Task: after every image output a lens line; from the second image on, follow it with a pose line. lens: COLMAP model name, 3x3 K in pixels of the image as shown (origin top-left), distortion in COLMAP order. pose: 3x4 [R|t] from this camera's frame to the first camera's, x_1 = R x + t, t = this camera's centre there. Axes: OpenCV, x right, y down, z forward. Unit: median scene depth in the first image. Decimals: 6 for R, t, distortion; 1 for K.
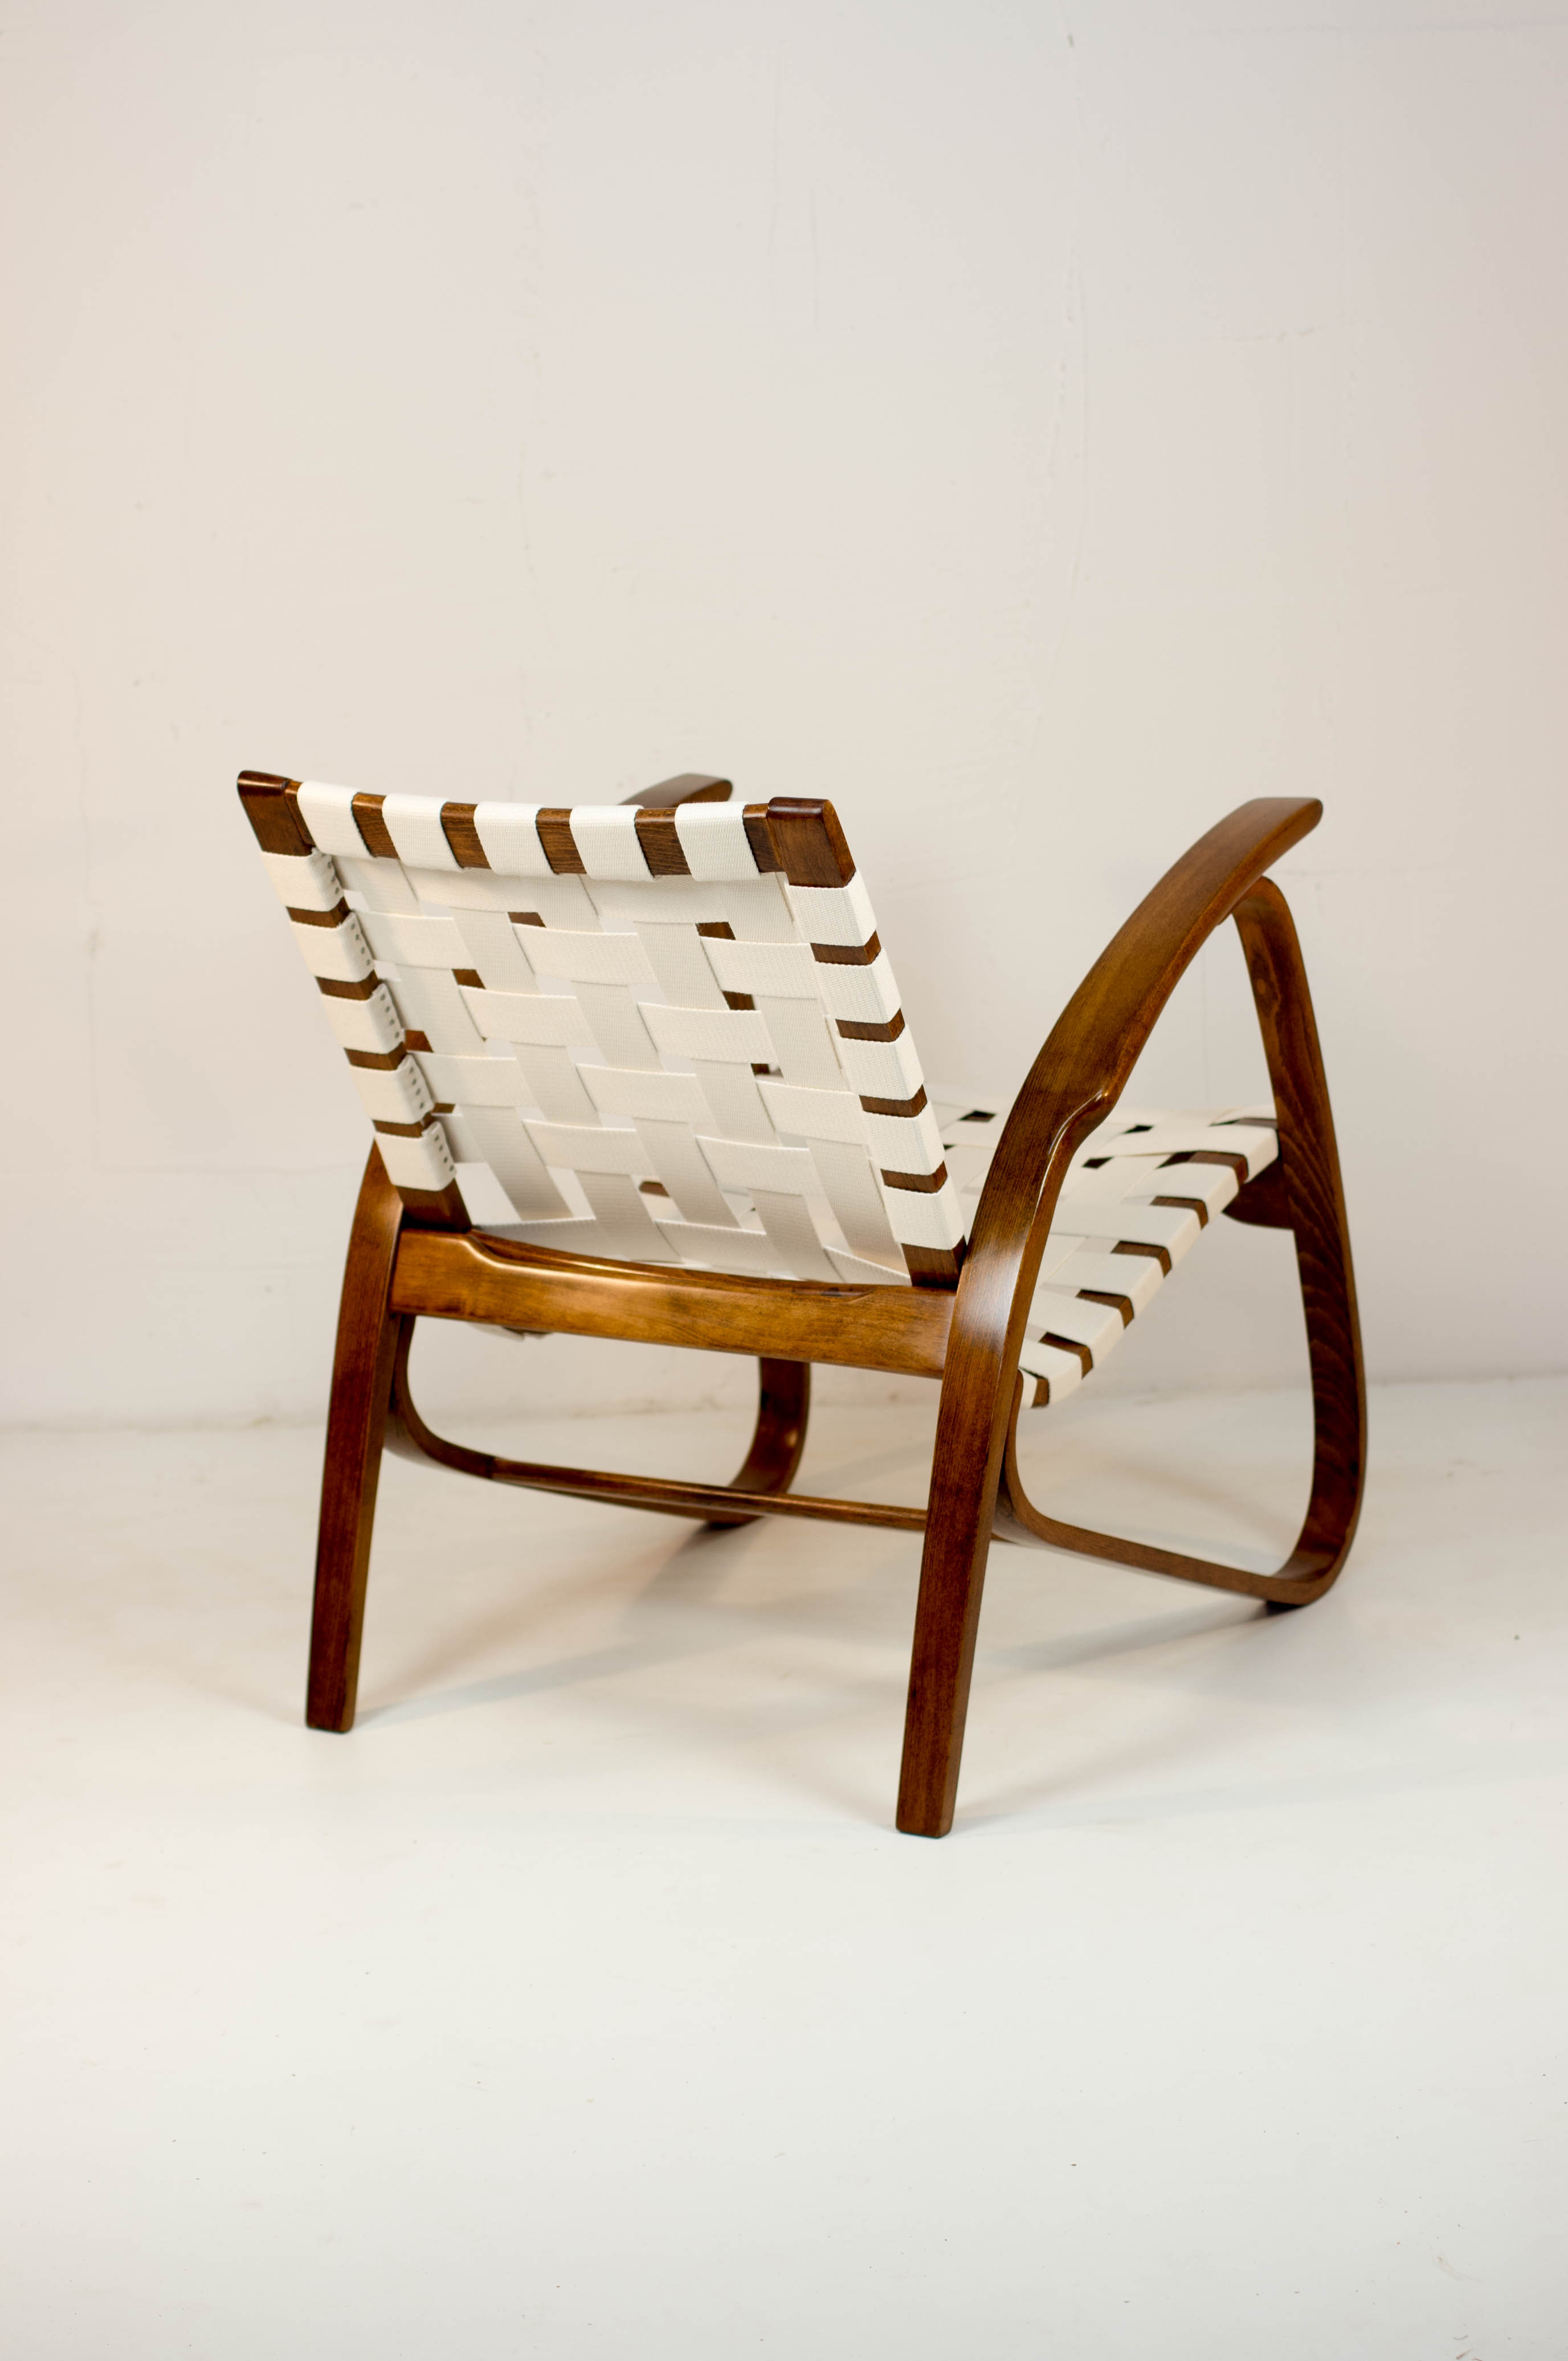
lens RADIAL K [[5351.4, 0, 790.6], [0, 5351.4, 1187.9], [0, 0, 1]] dist [-0.177011, 0.000000]
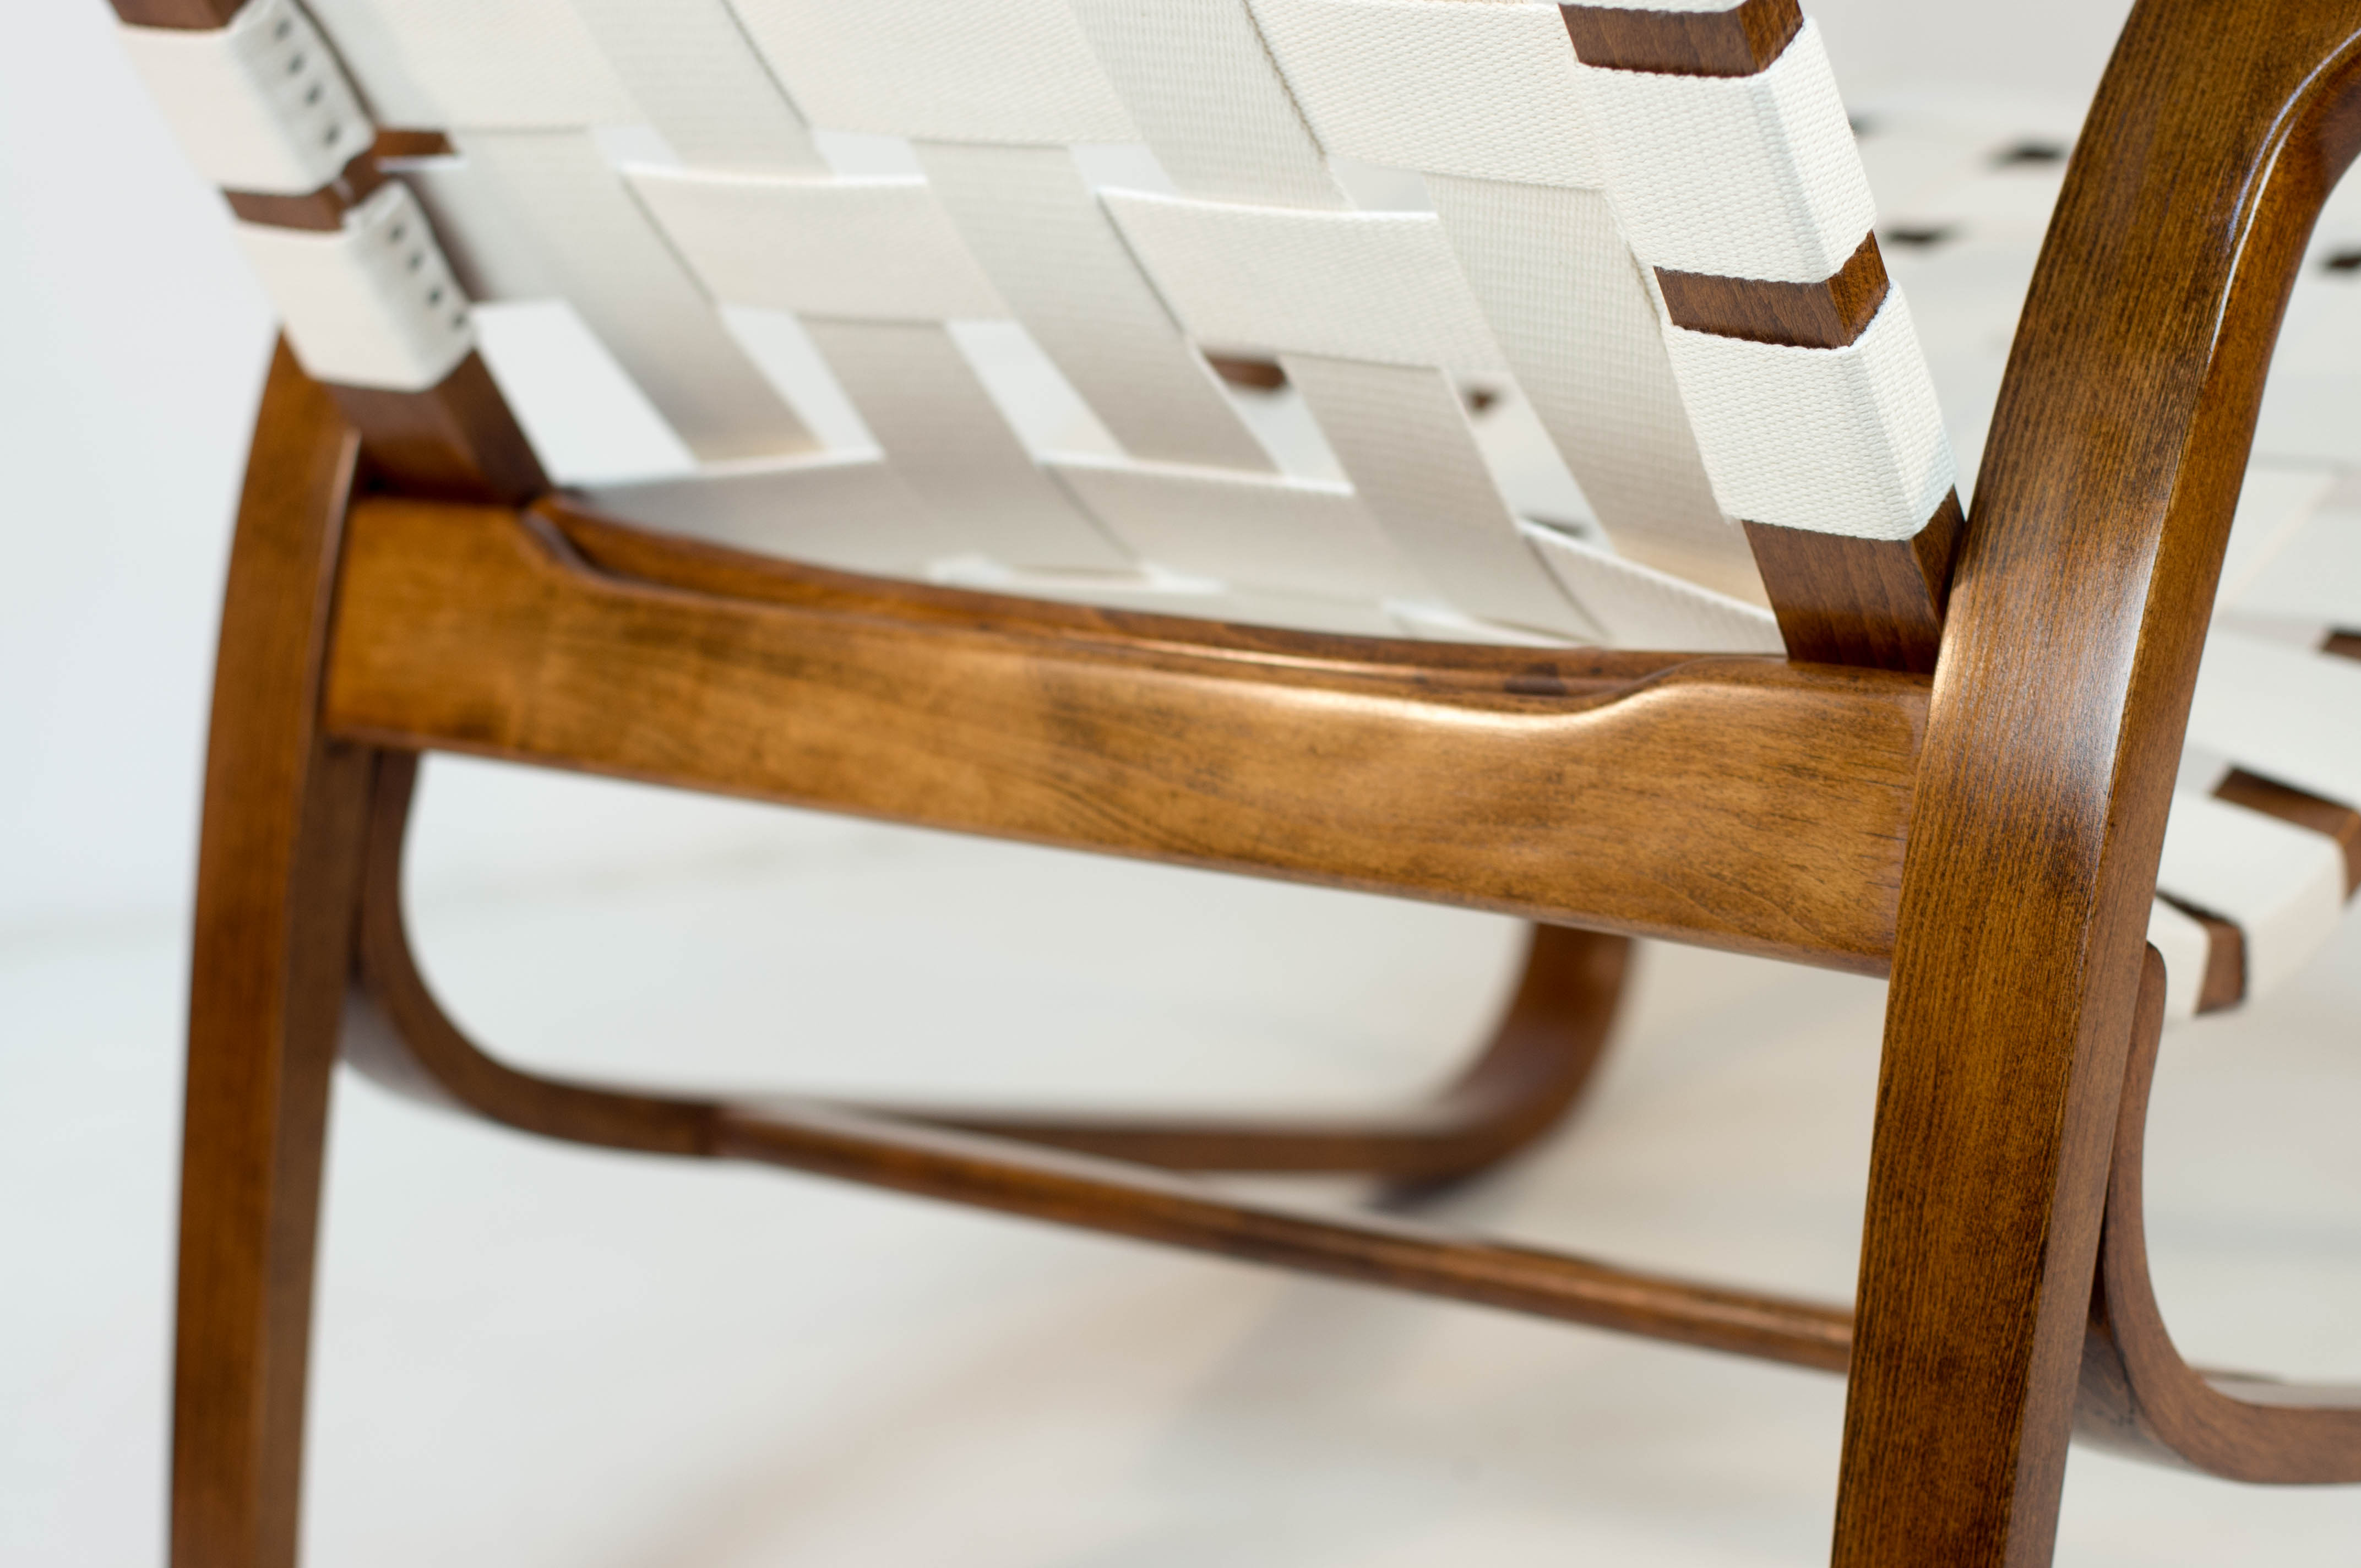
lens RADIAL K [[5351.7, 0, 1179.0], [0, 5351.7, 781.5], [0, 0, 1]] dist [-0.177011, 0.000000]
pose [[0.990059, -0.018402, -0.139446, 0.029768], [0.028782, 0.996932, 0.072791, 0.002301], [0.137679, -0.076081, 0.987551, 0.681586]]
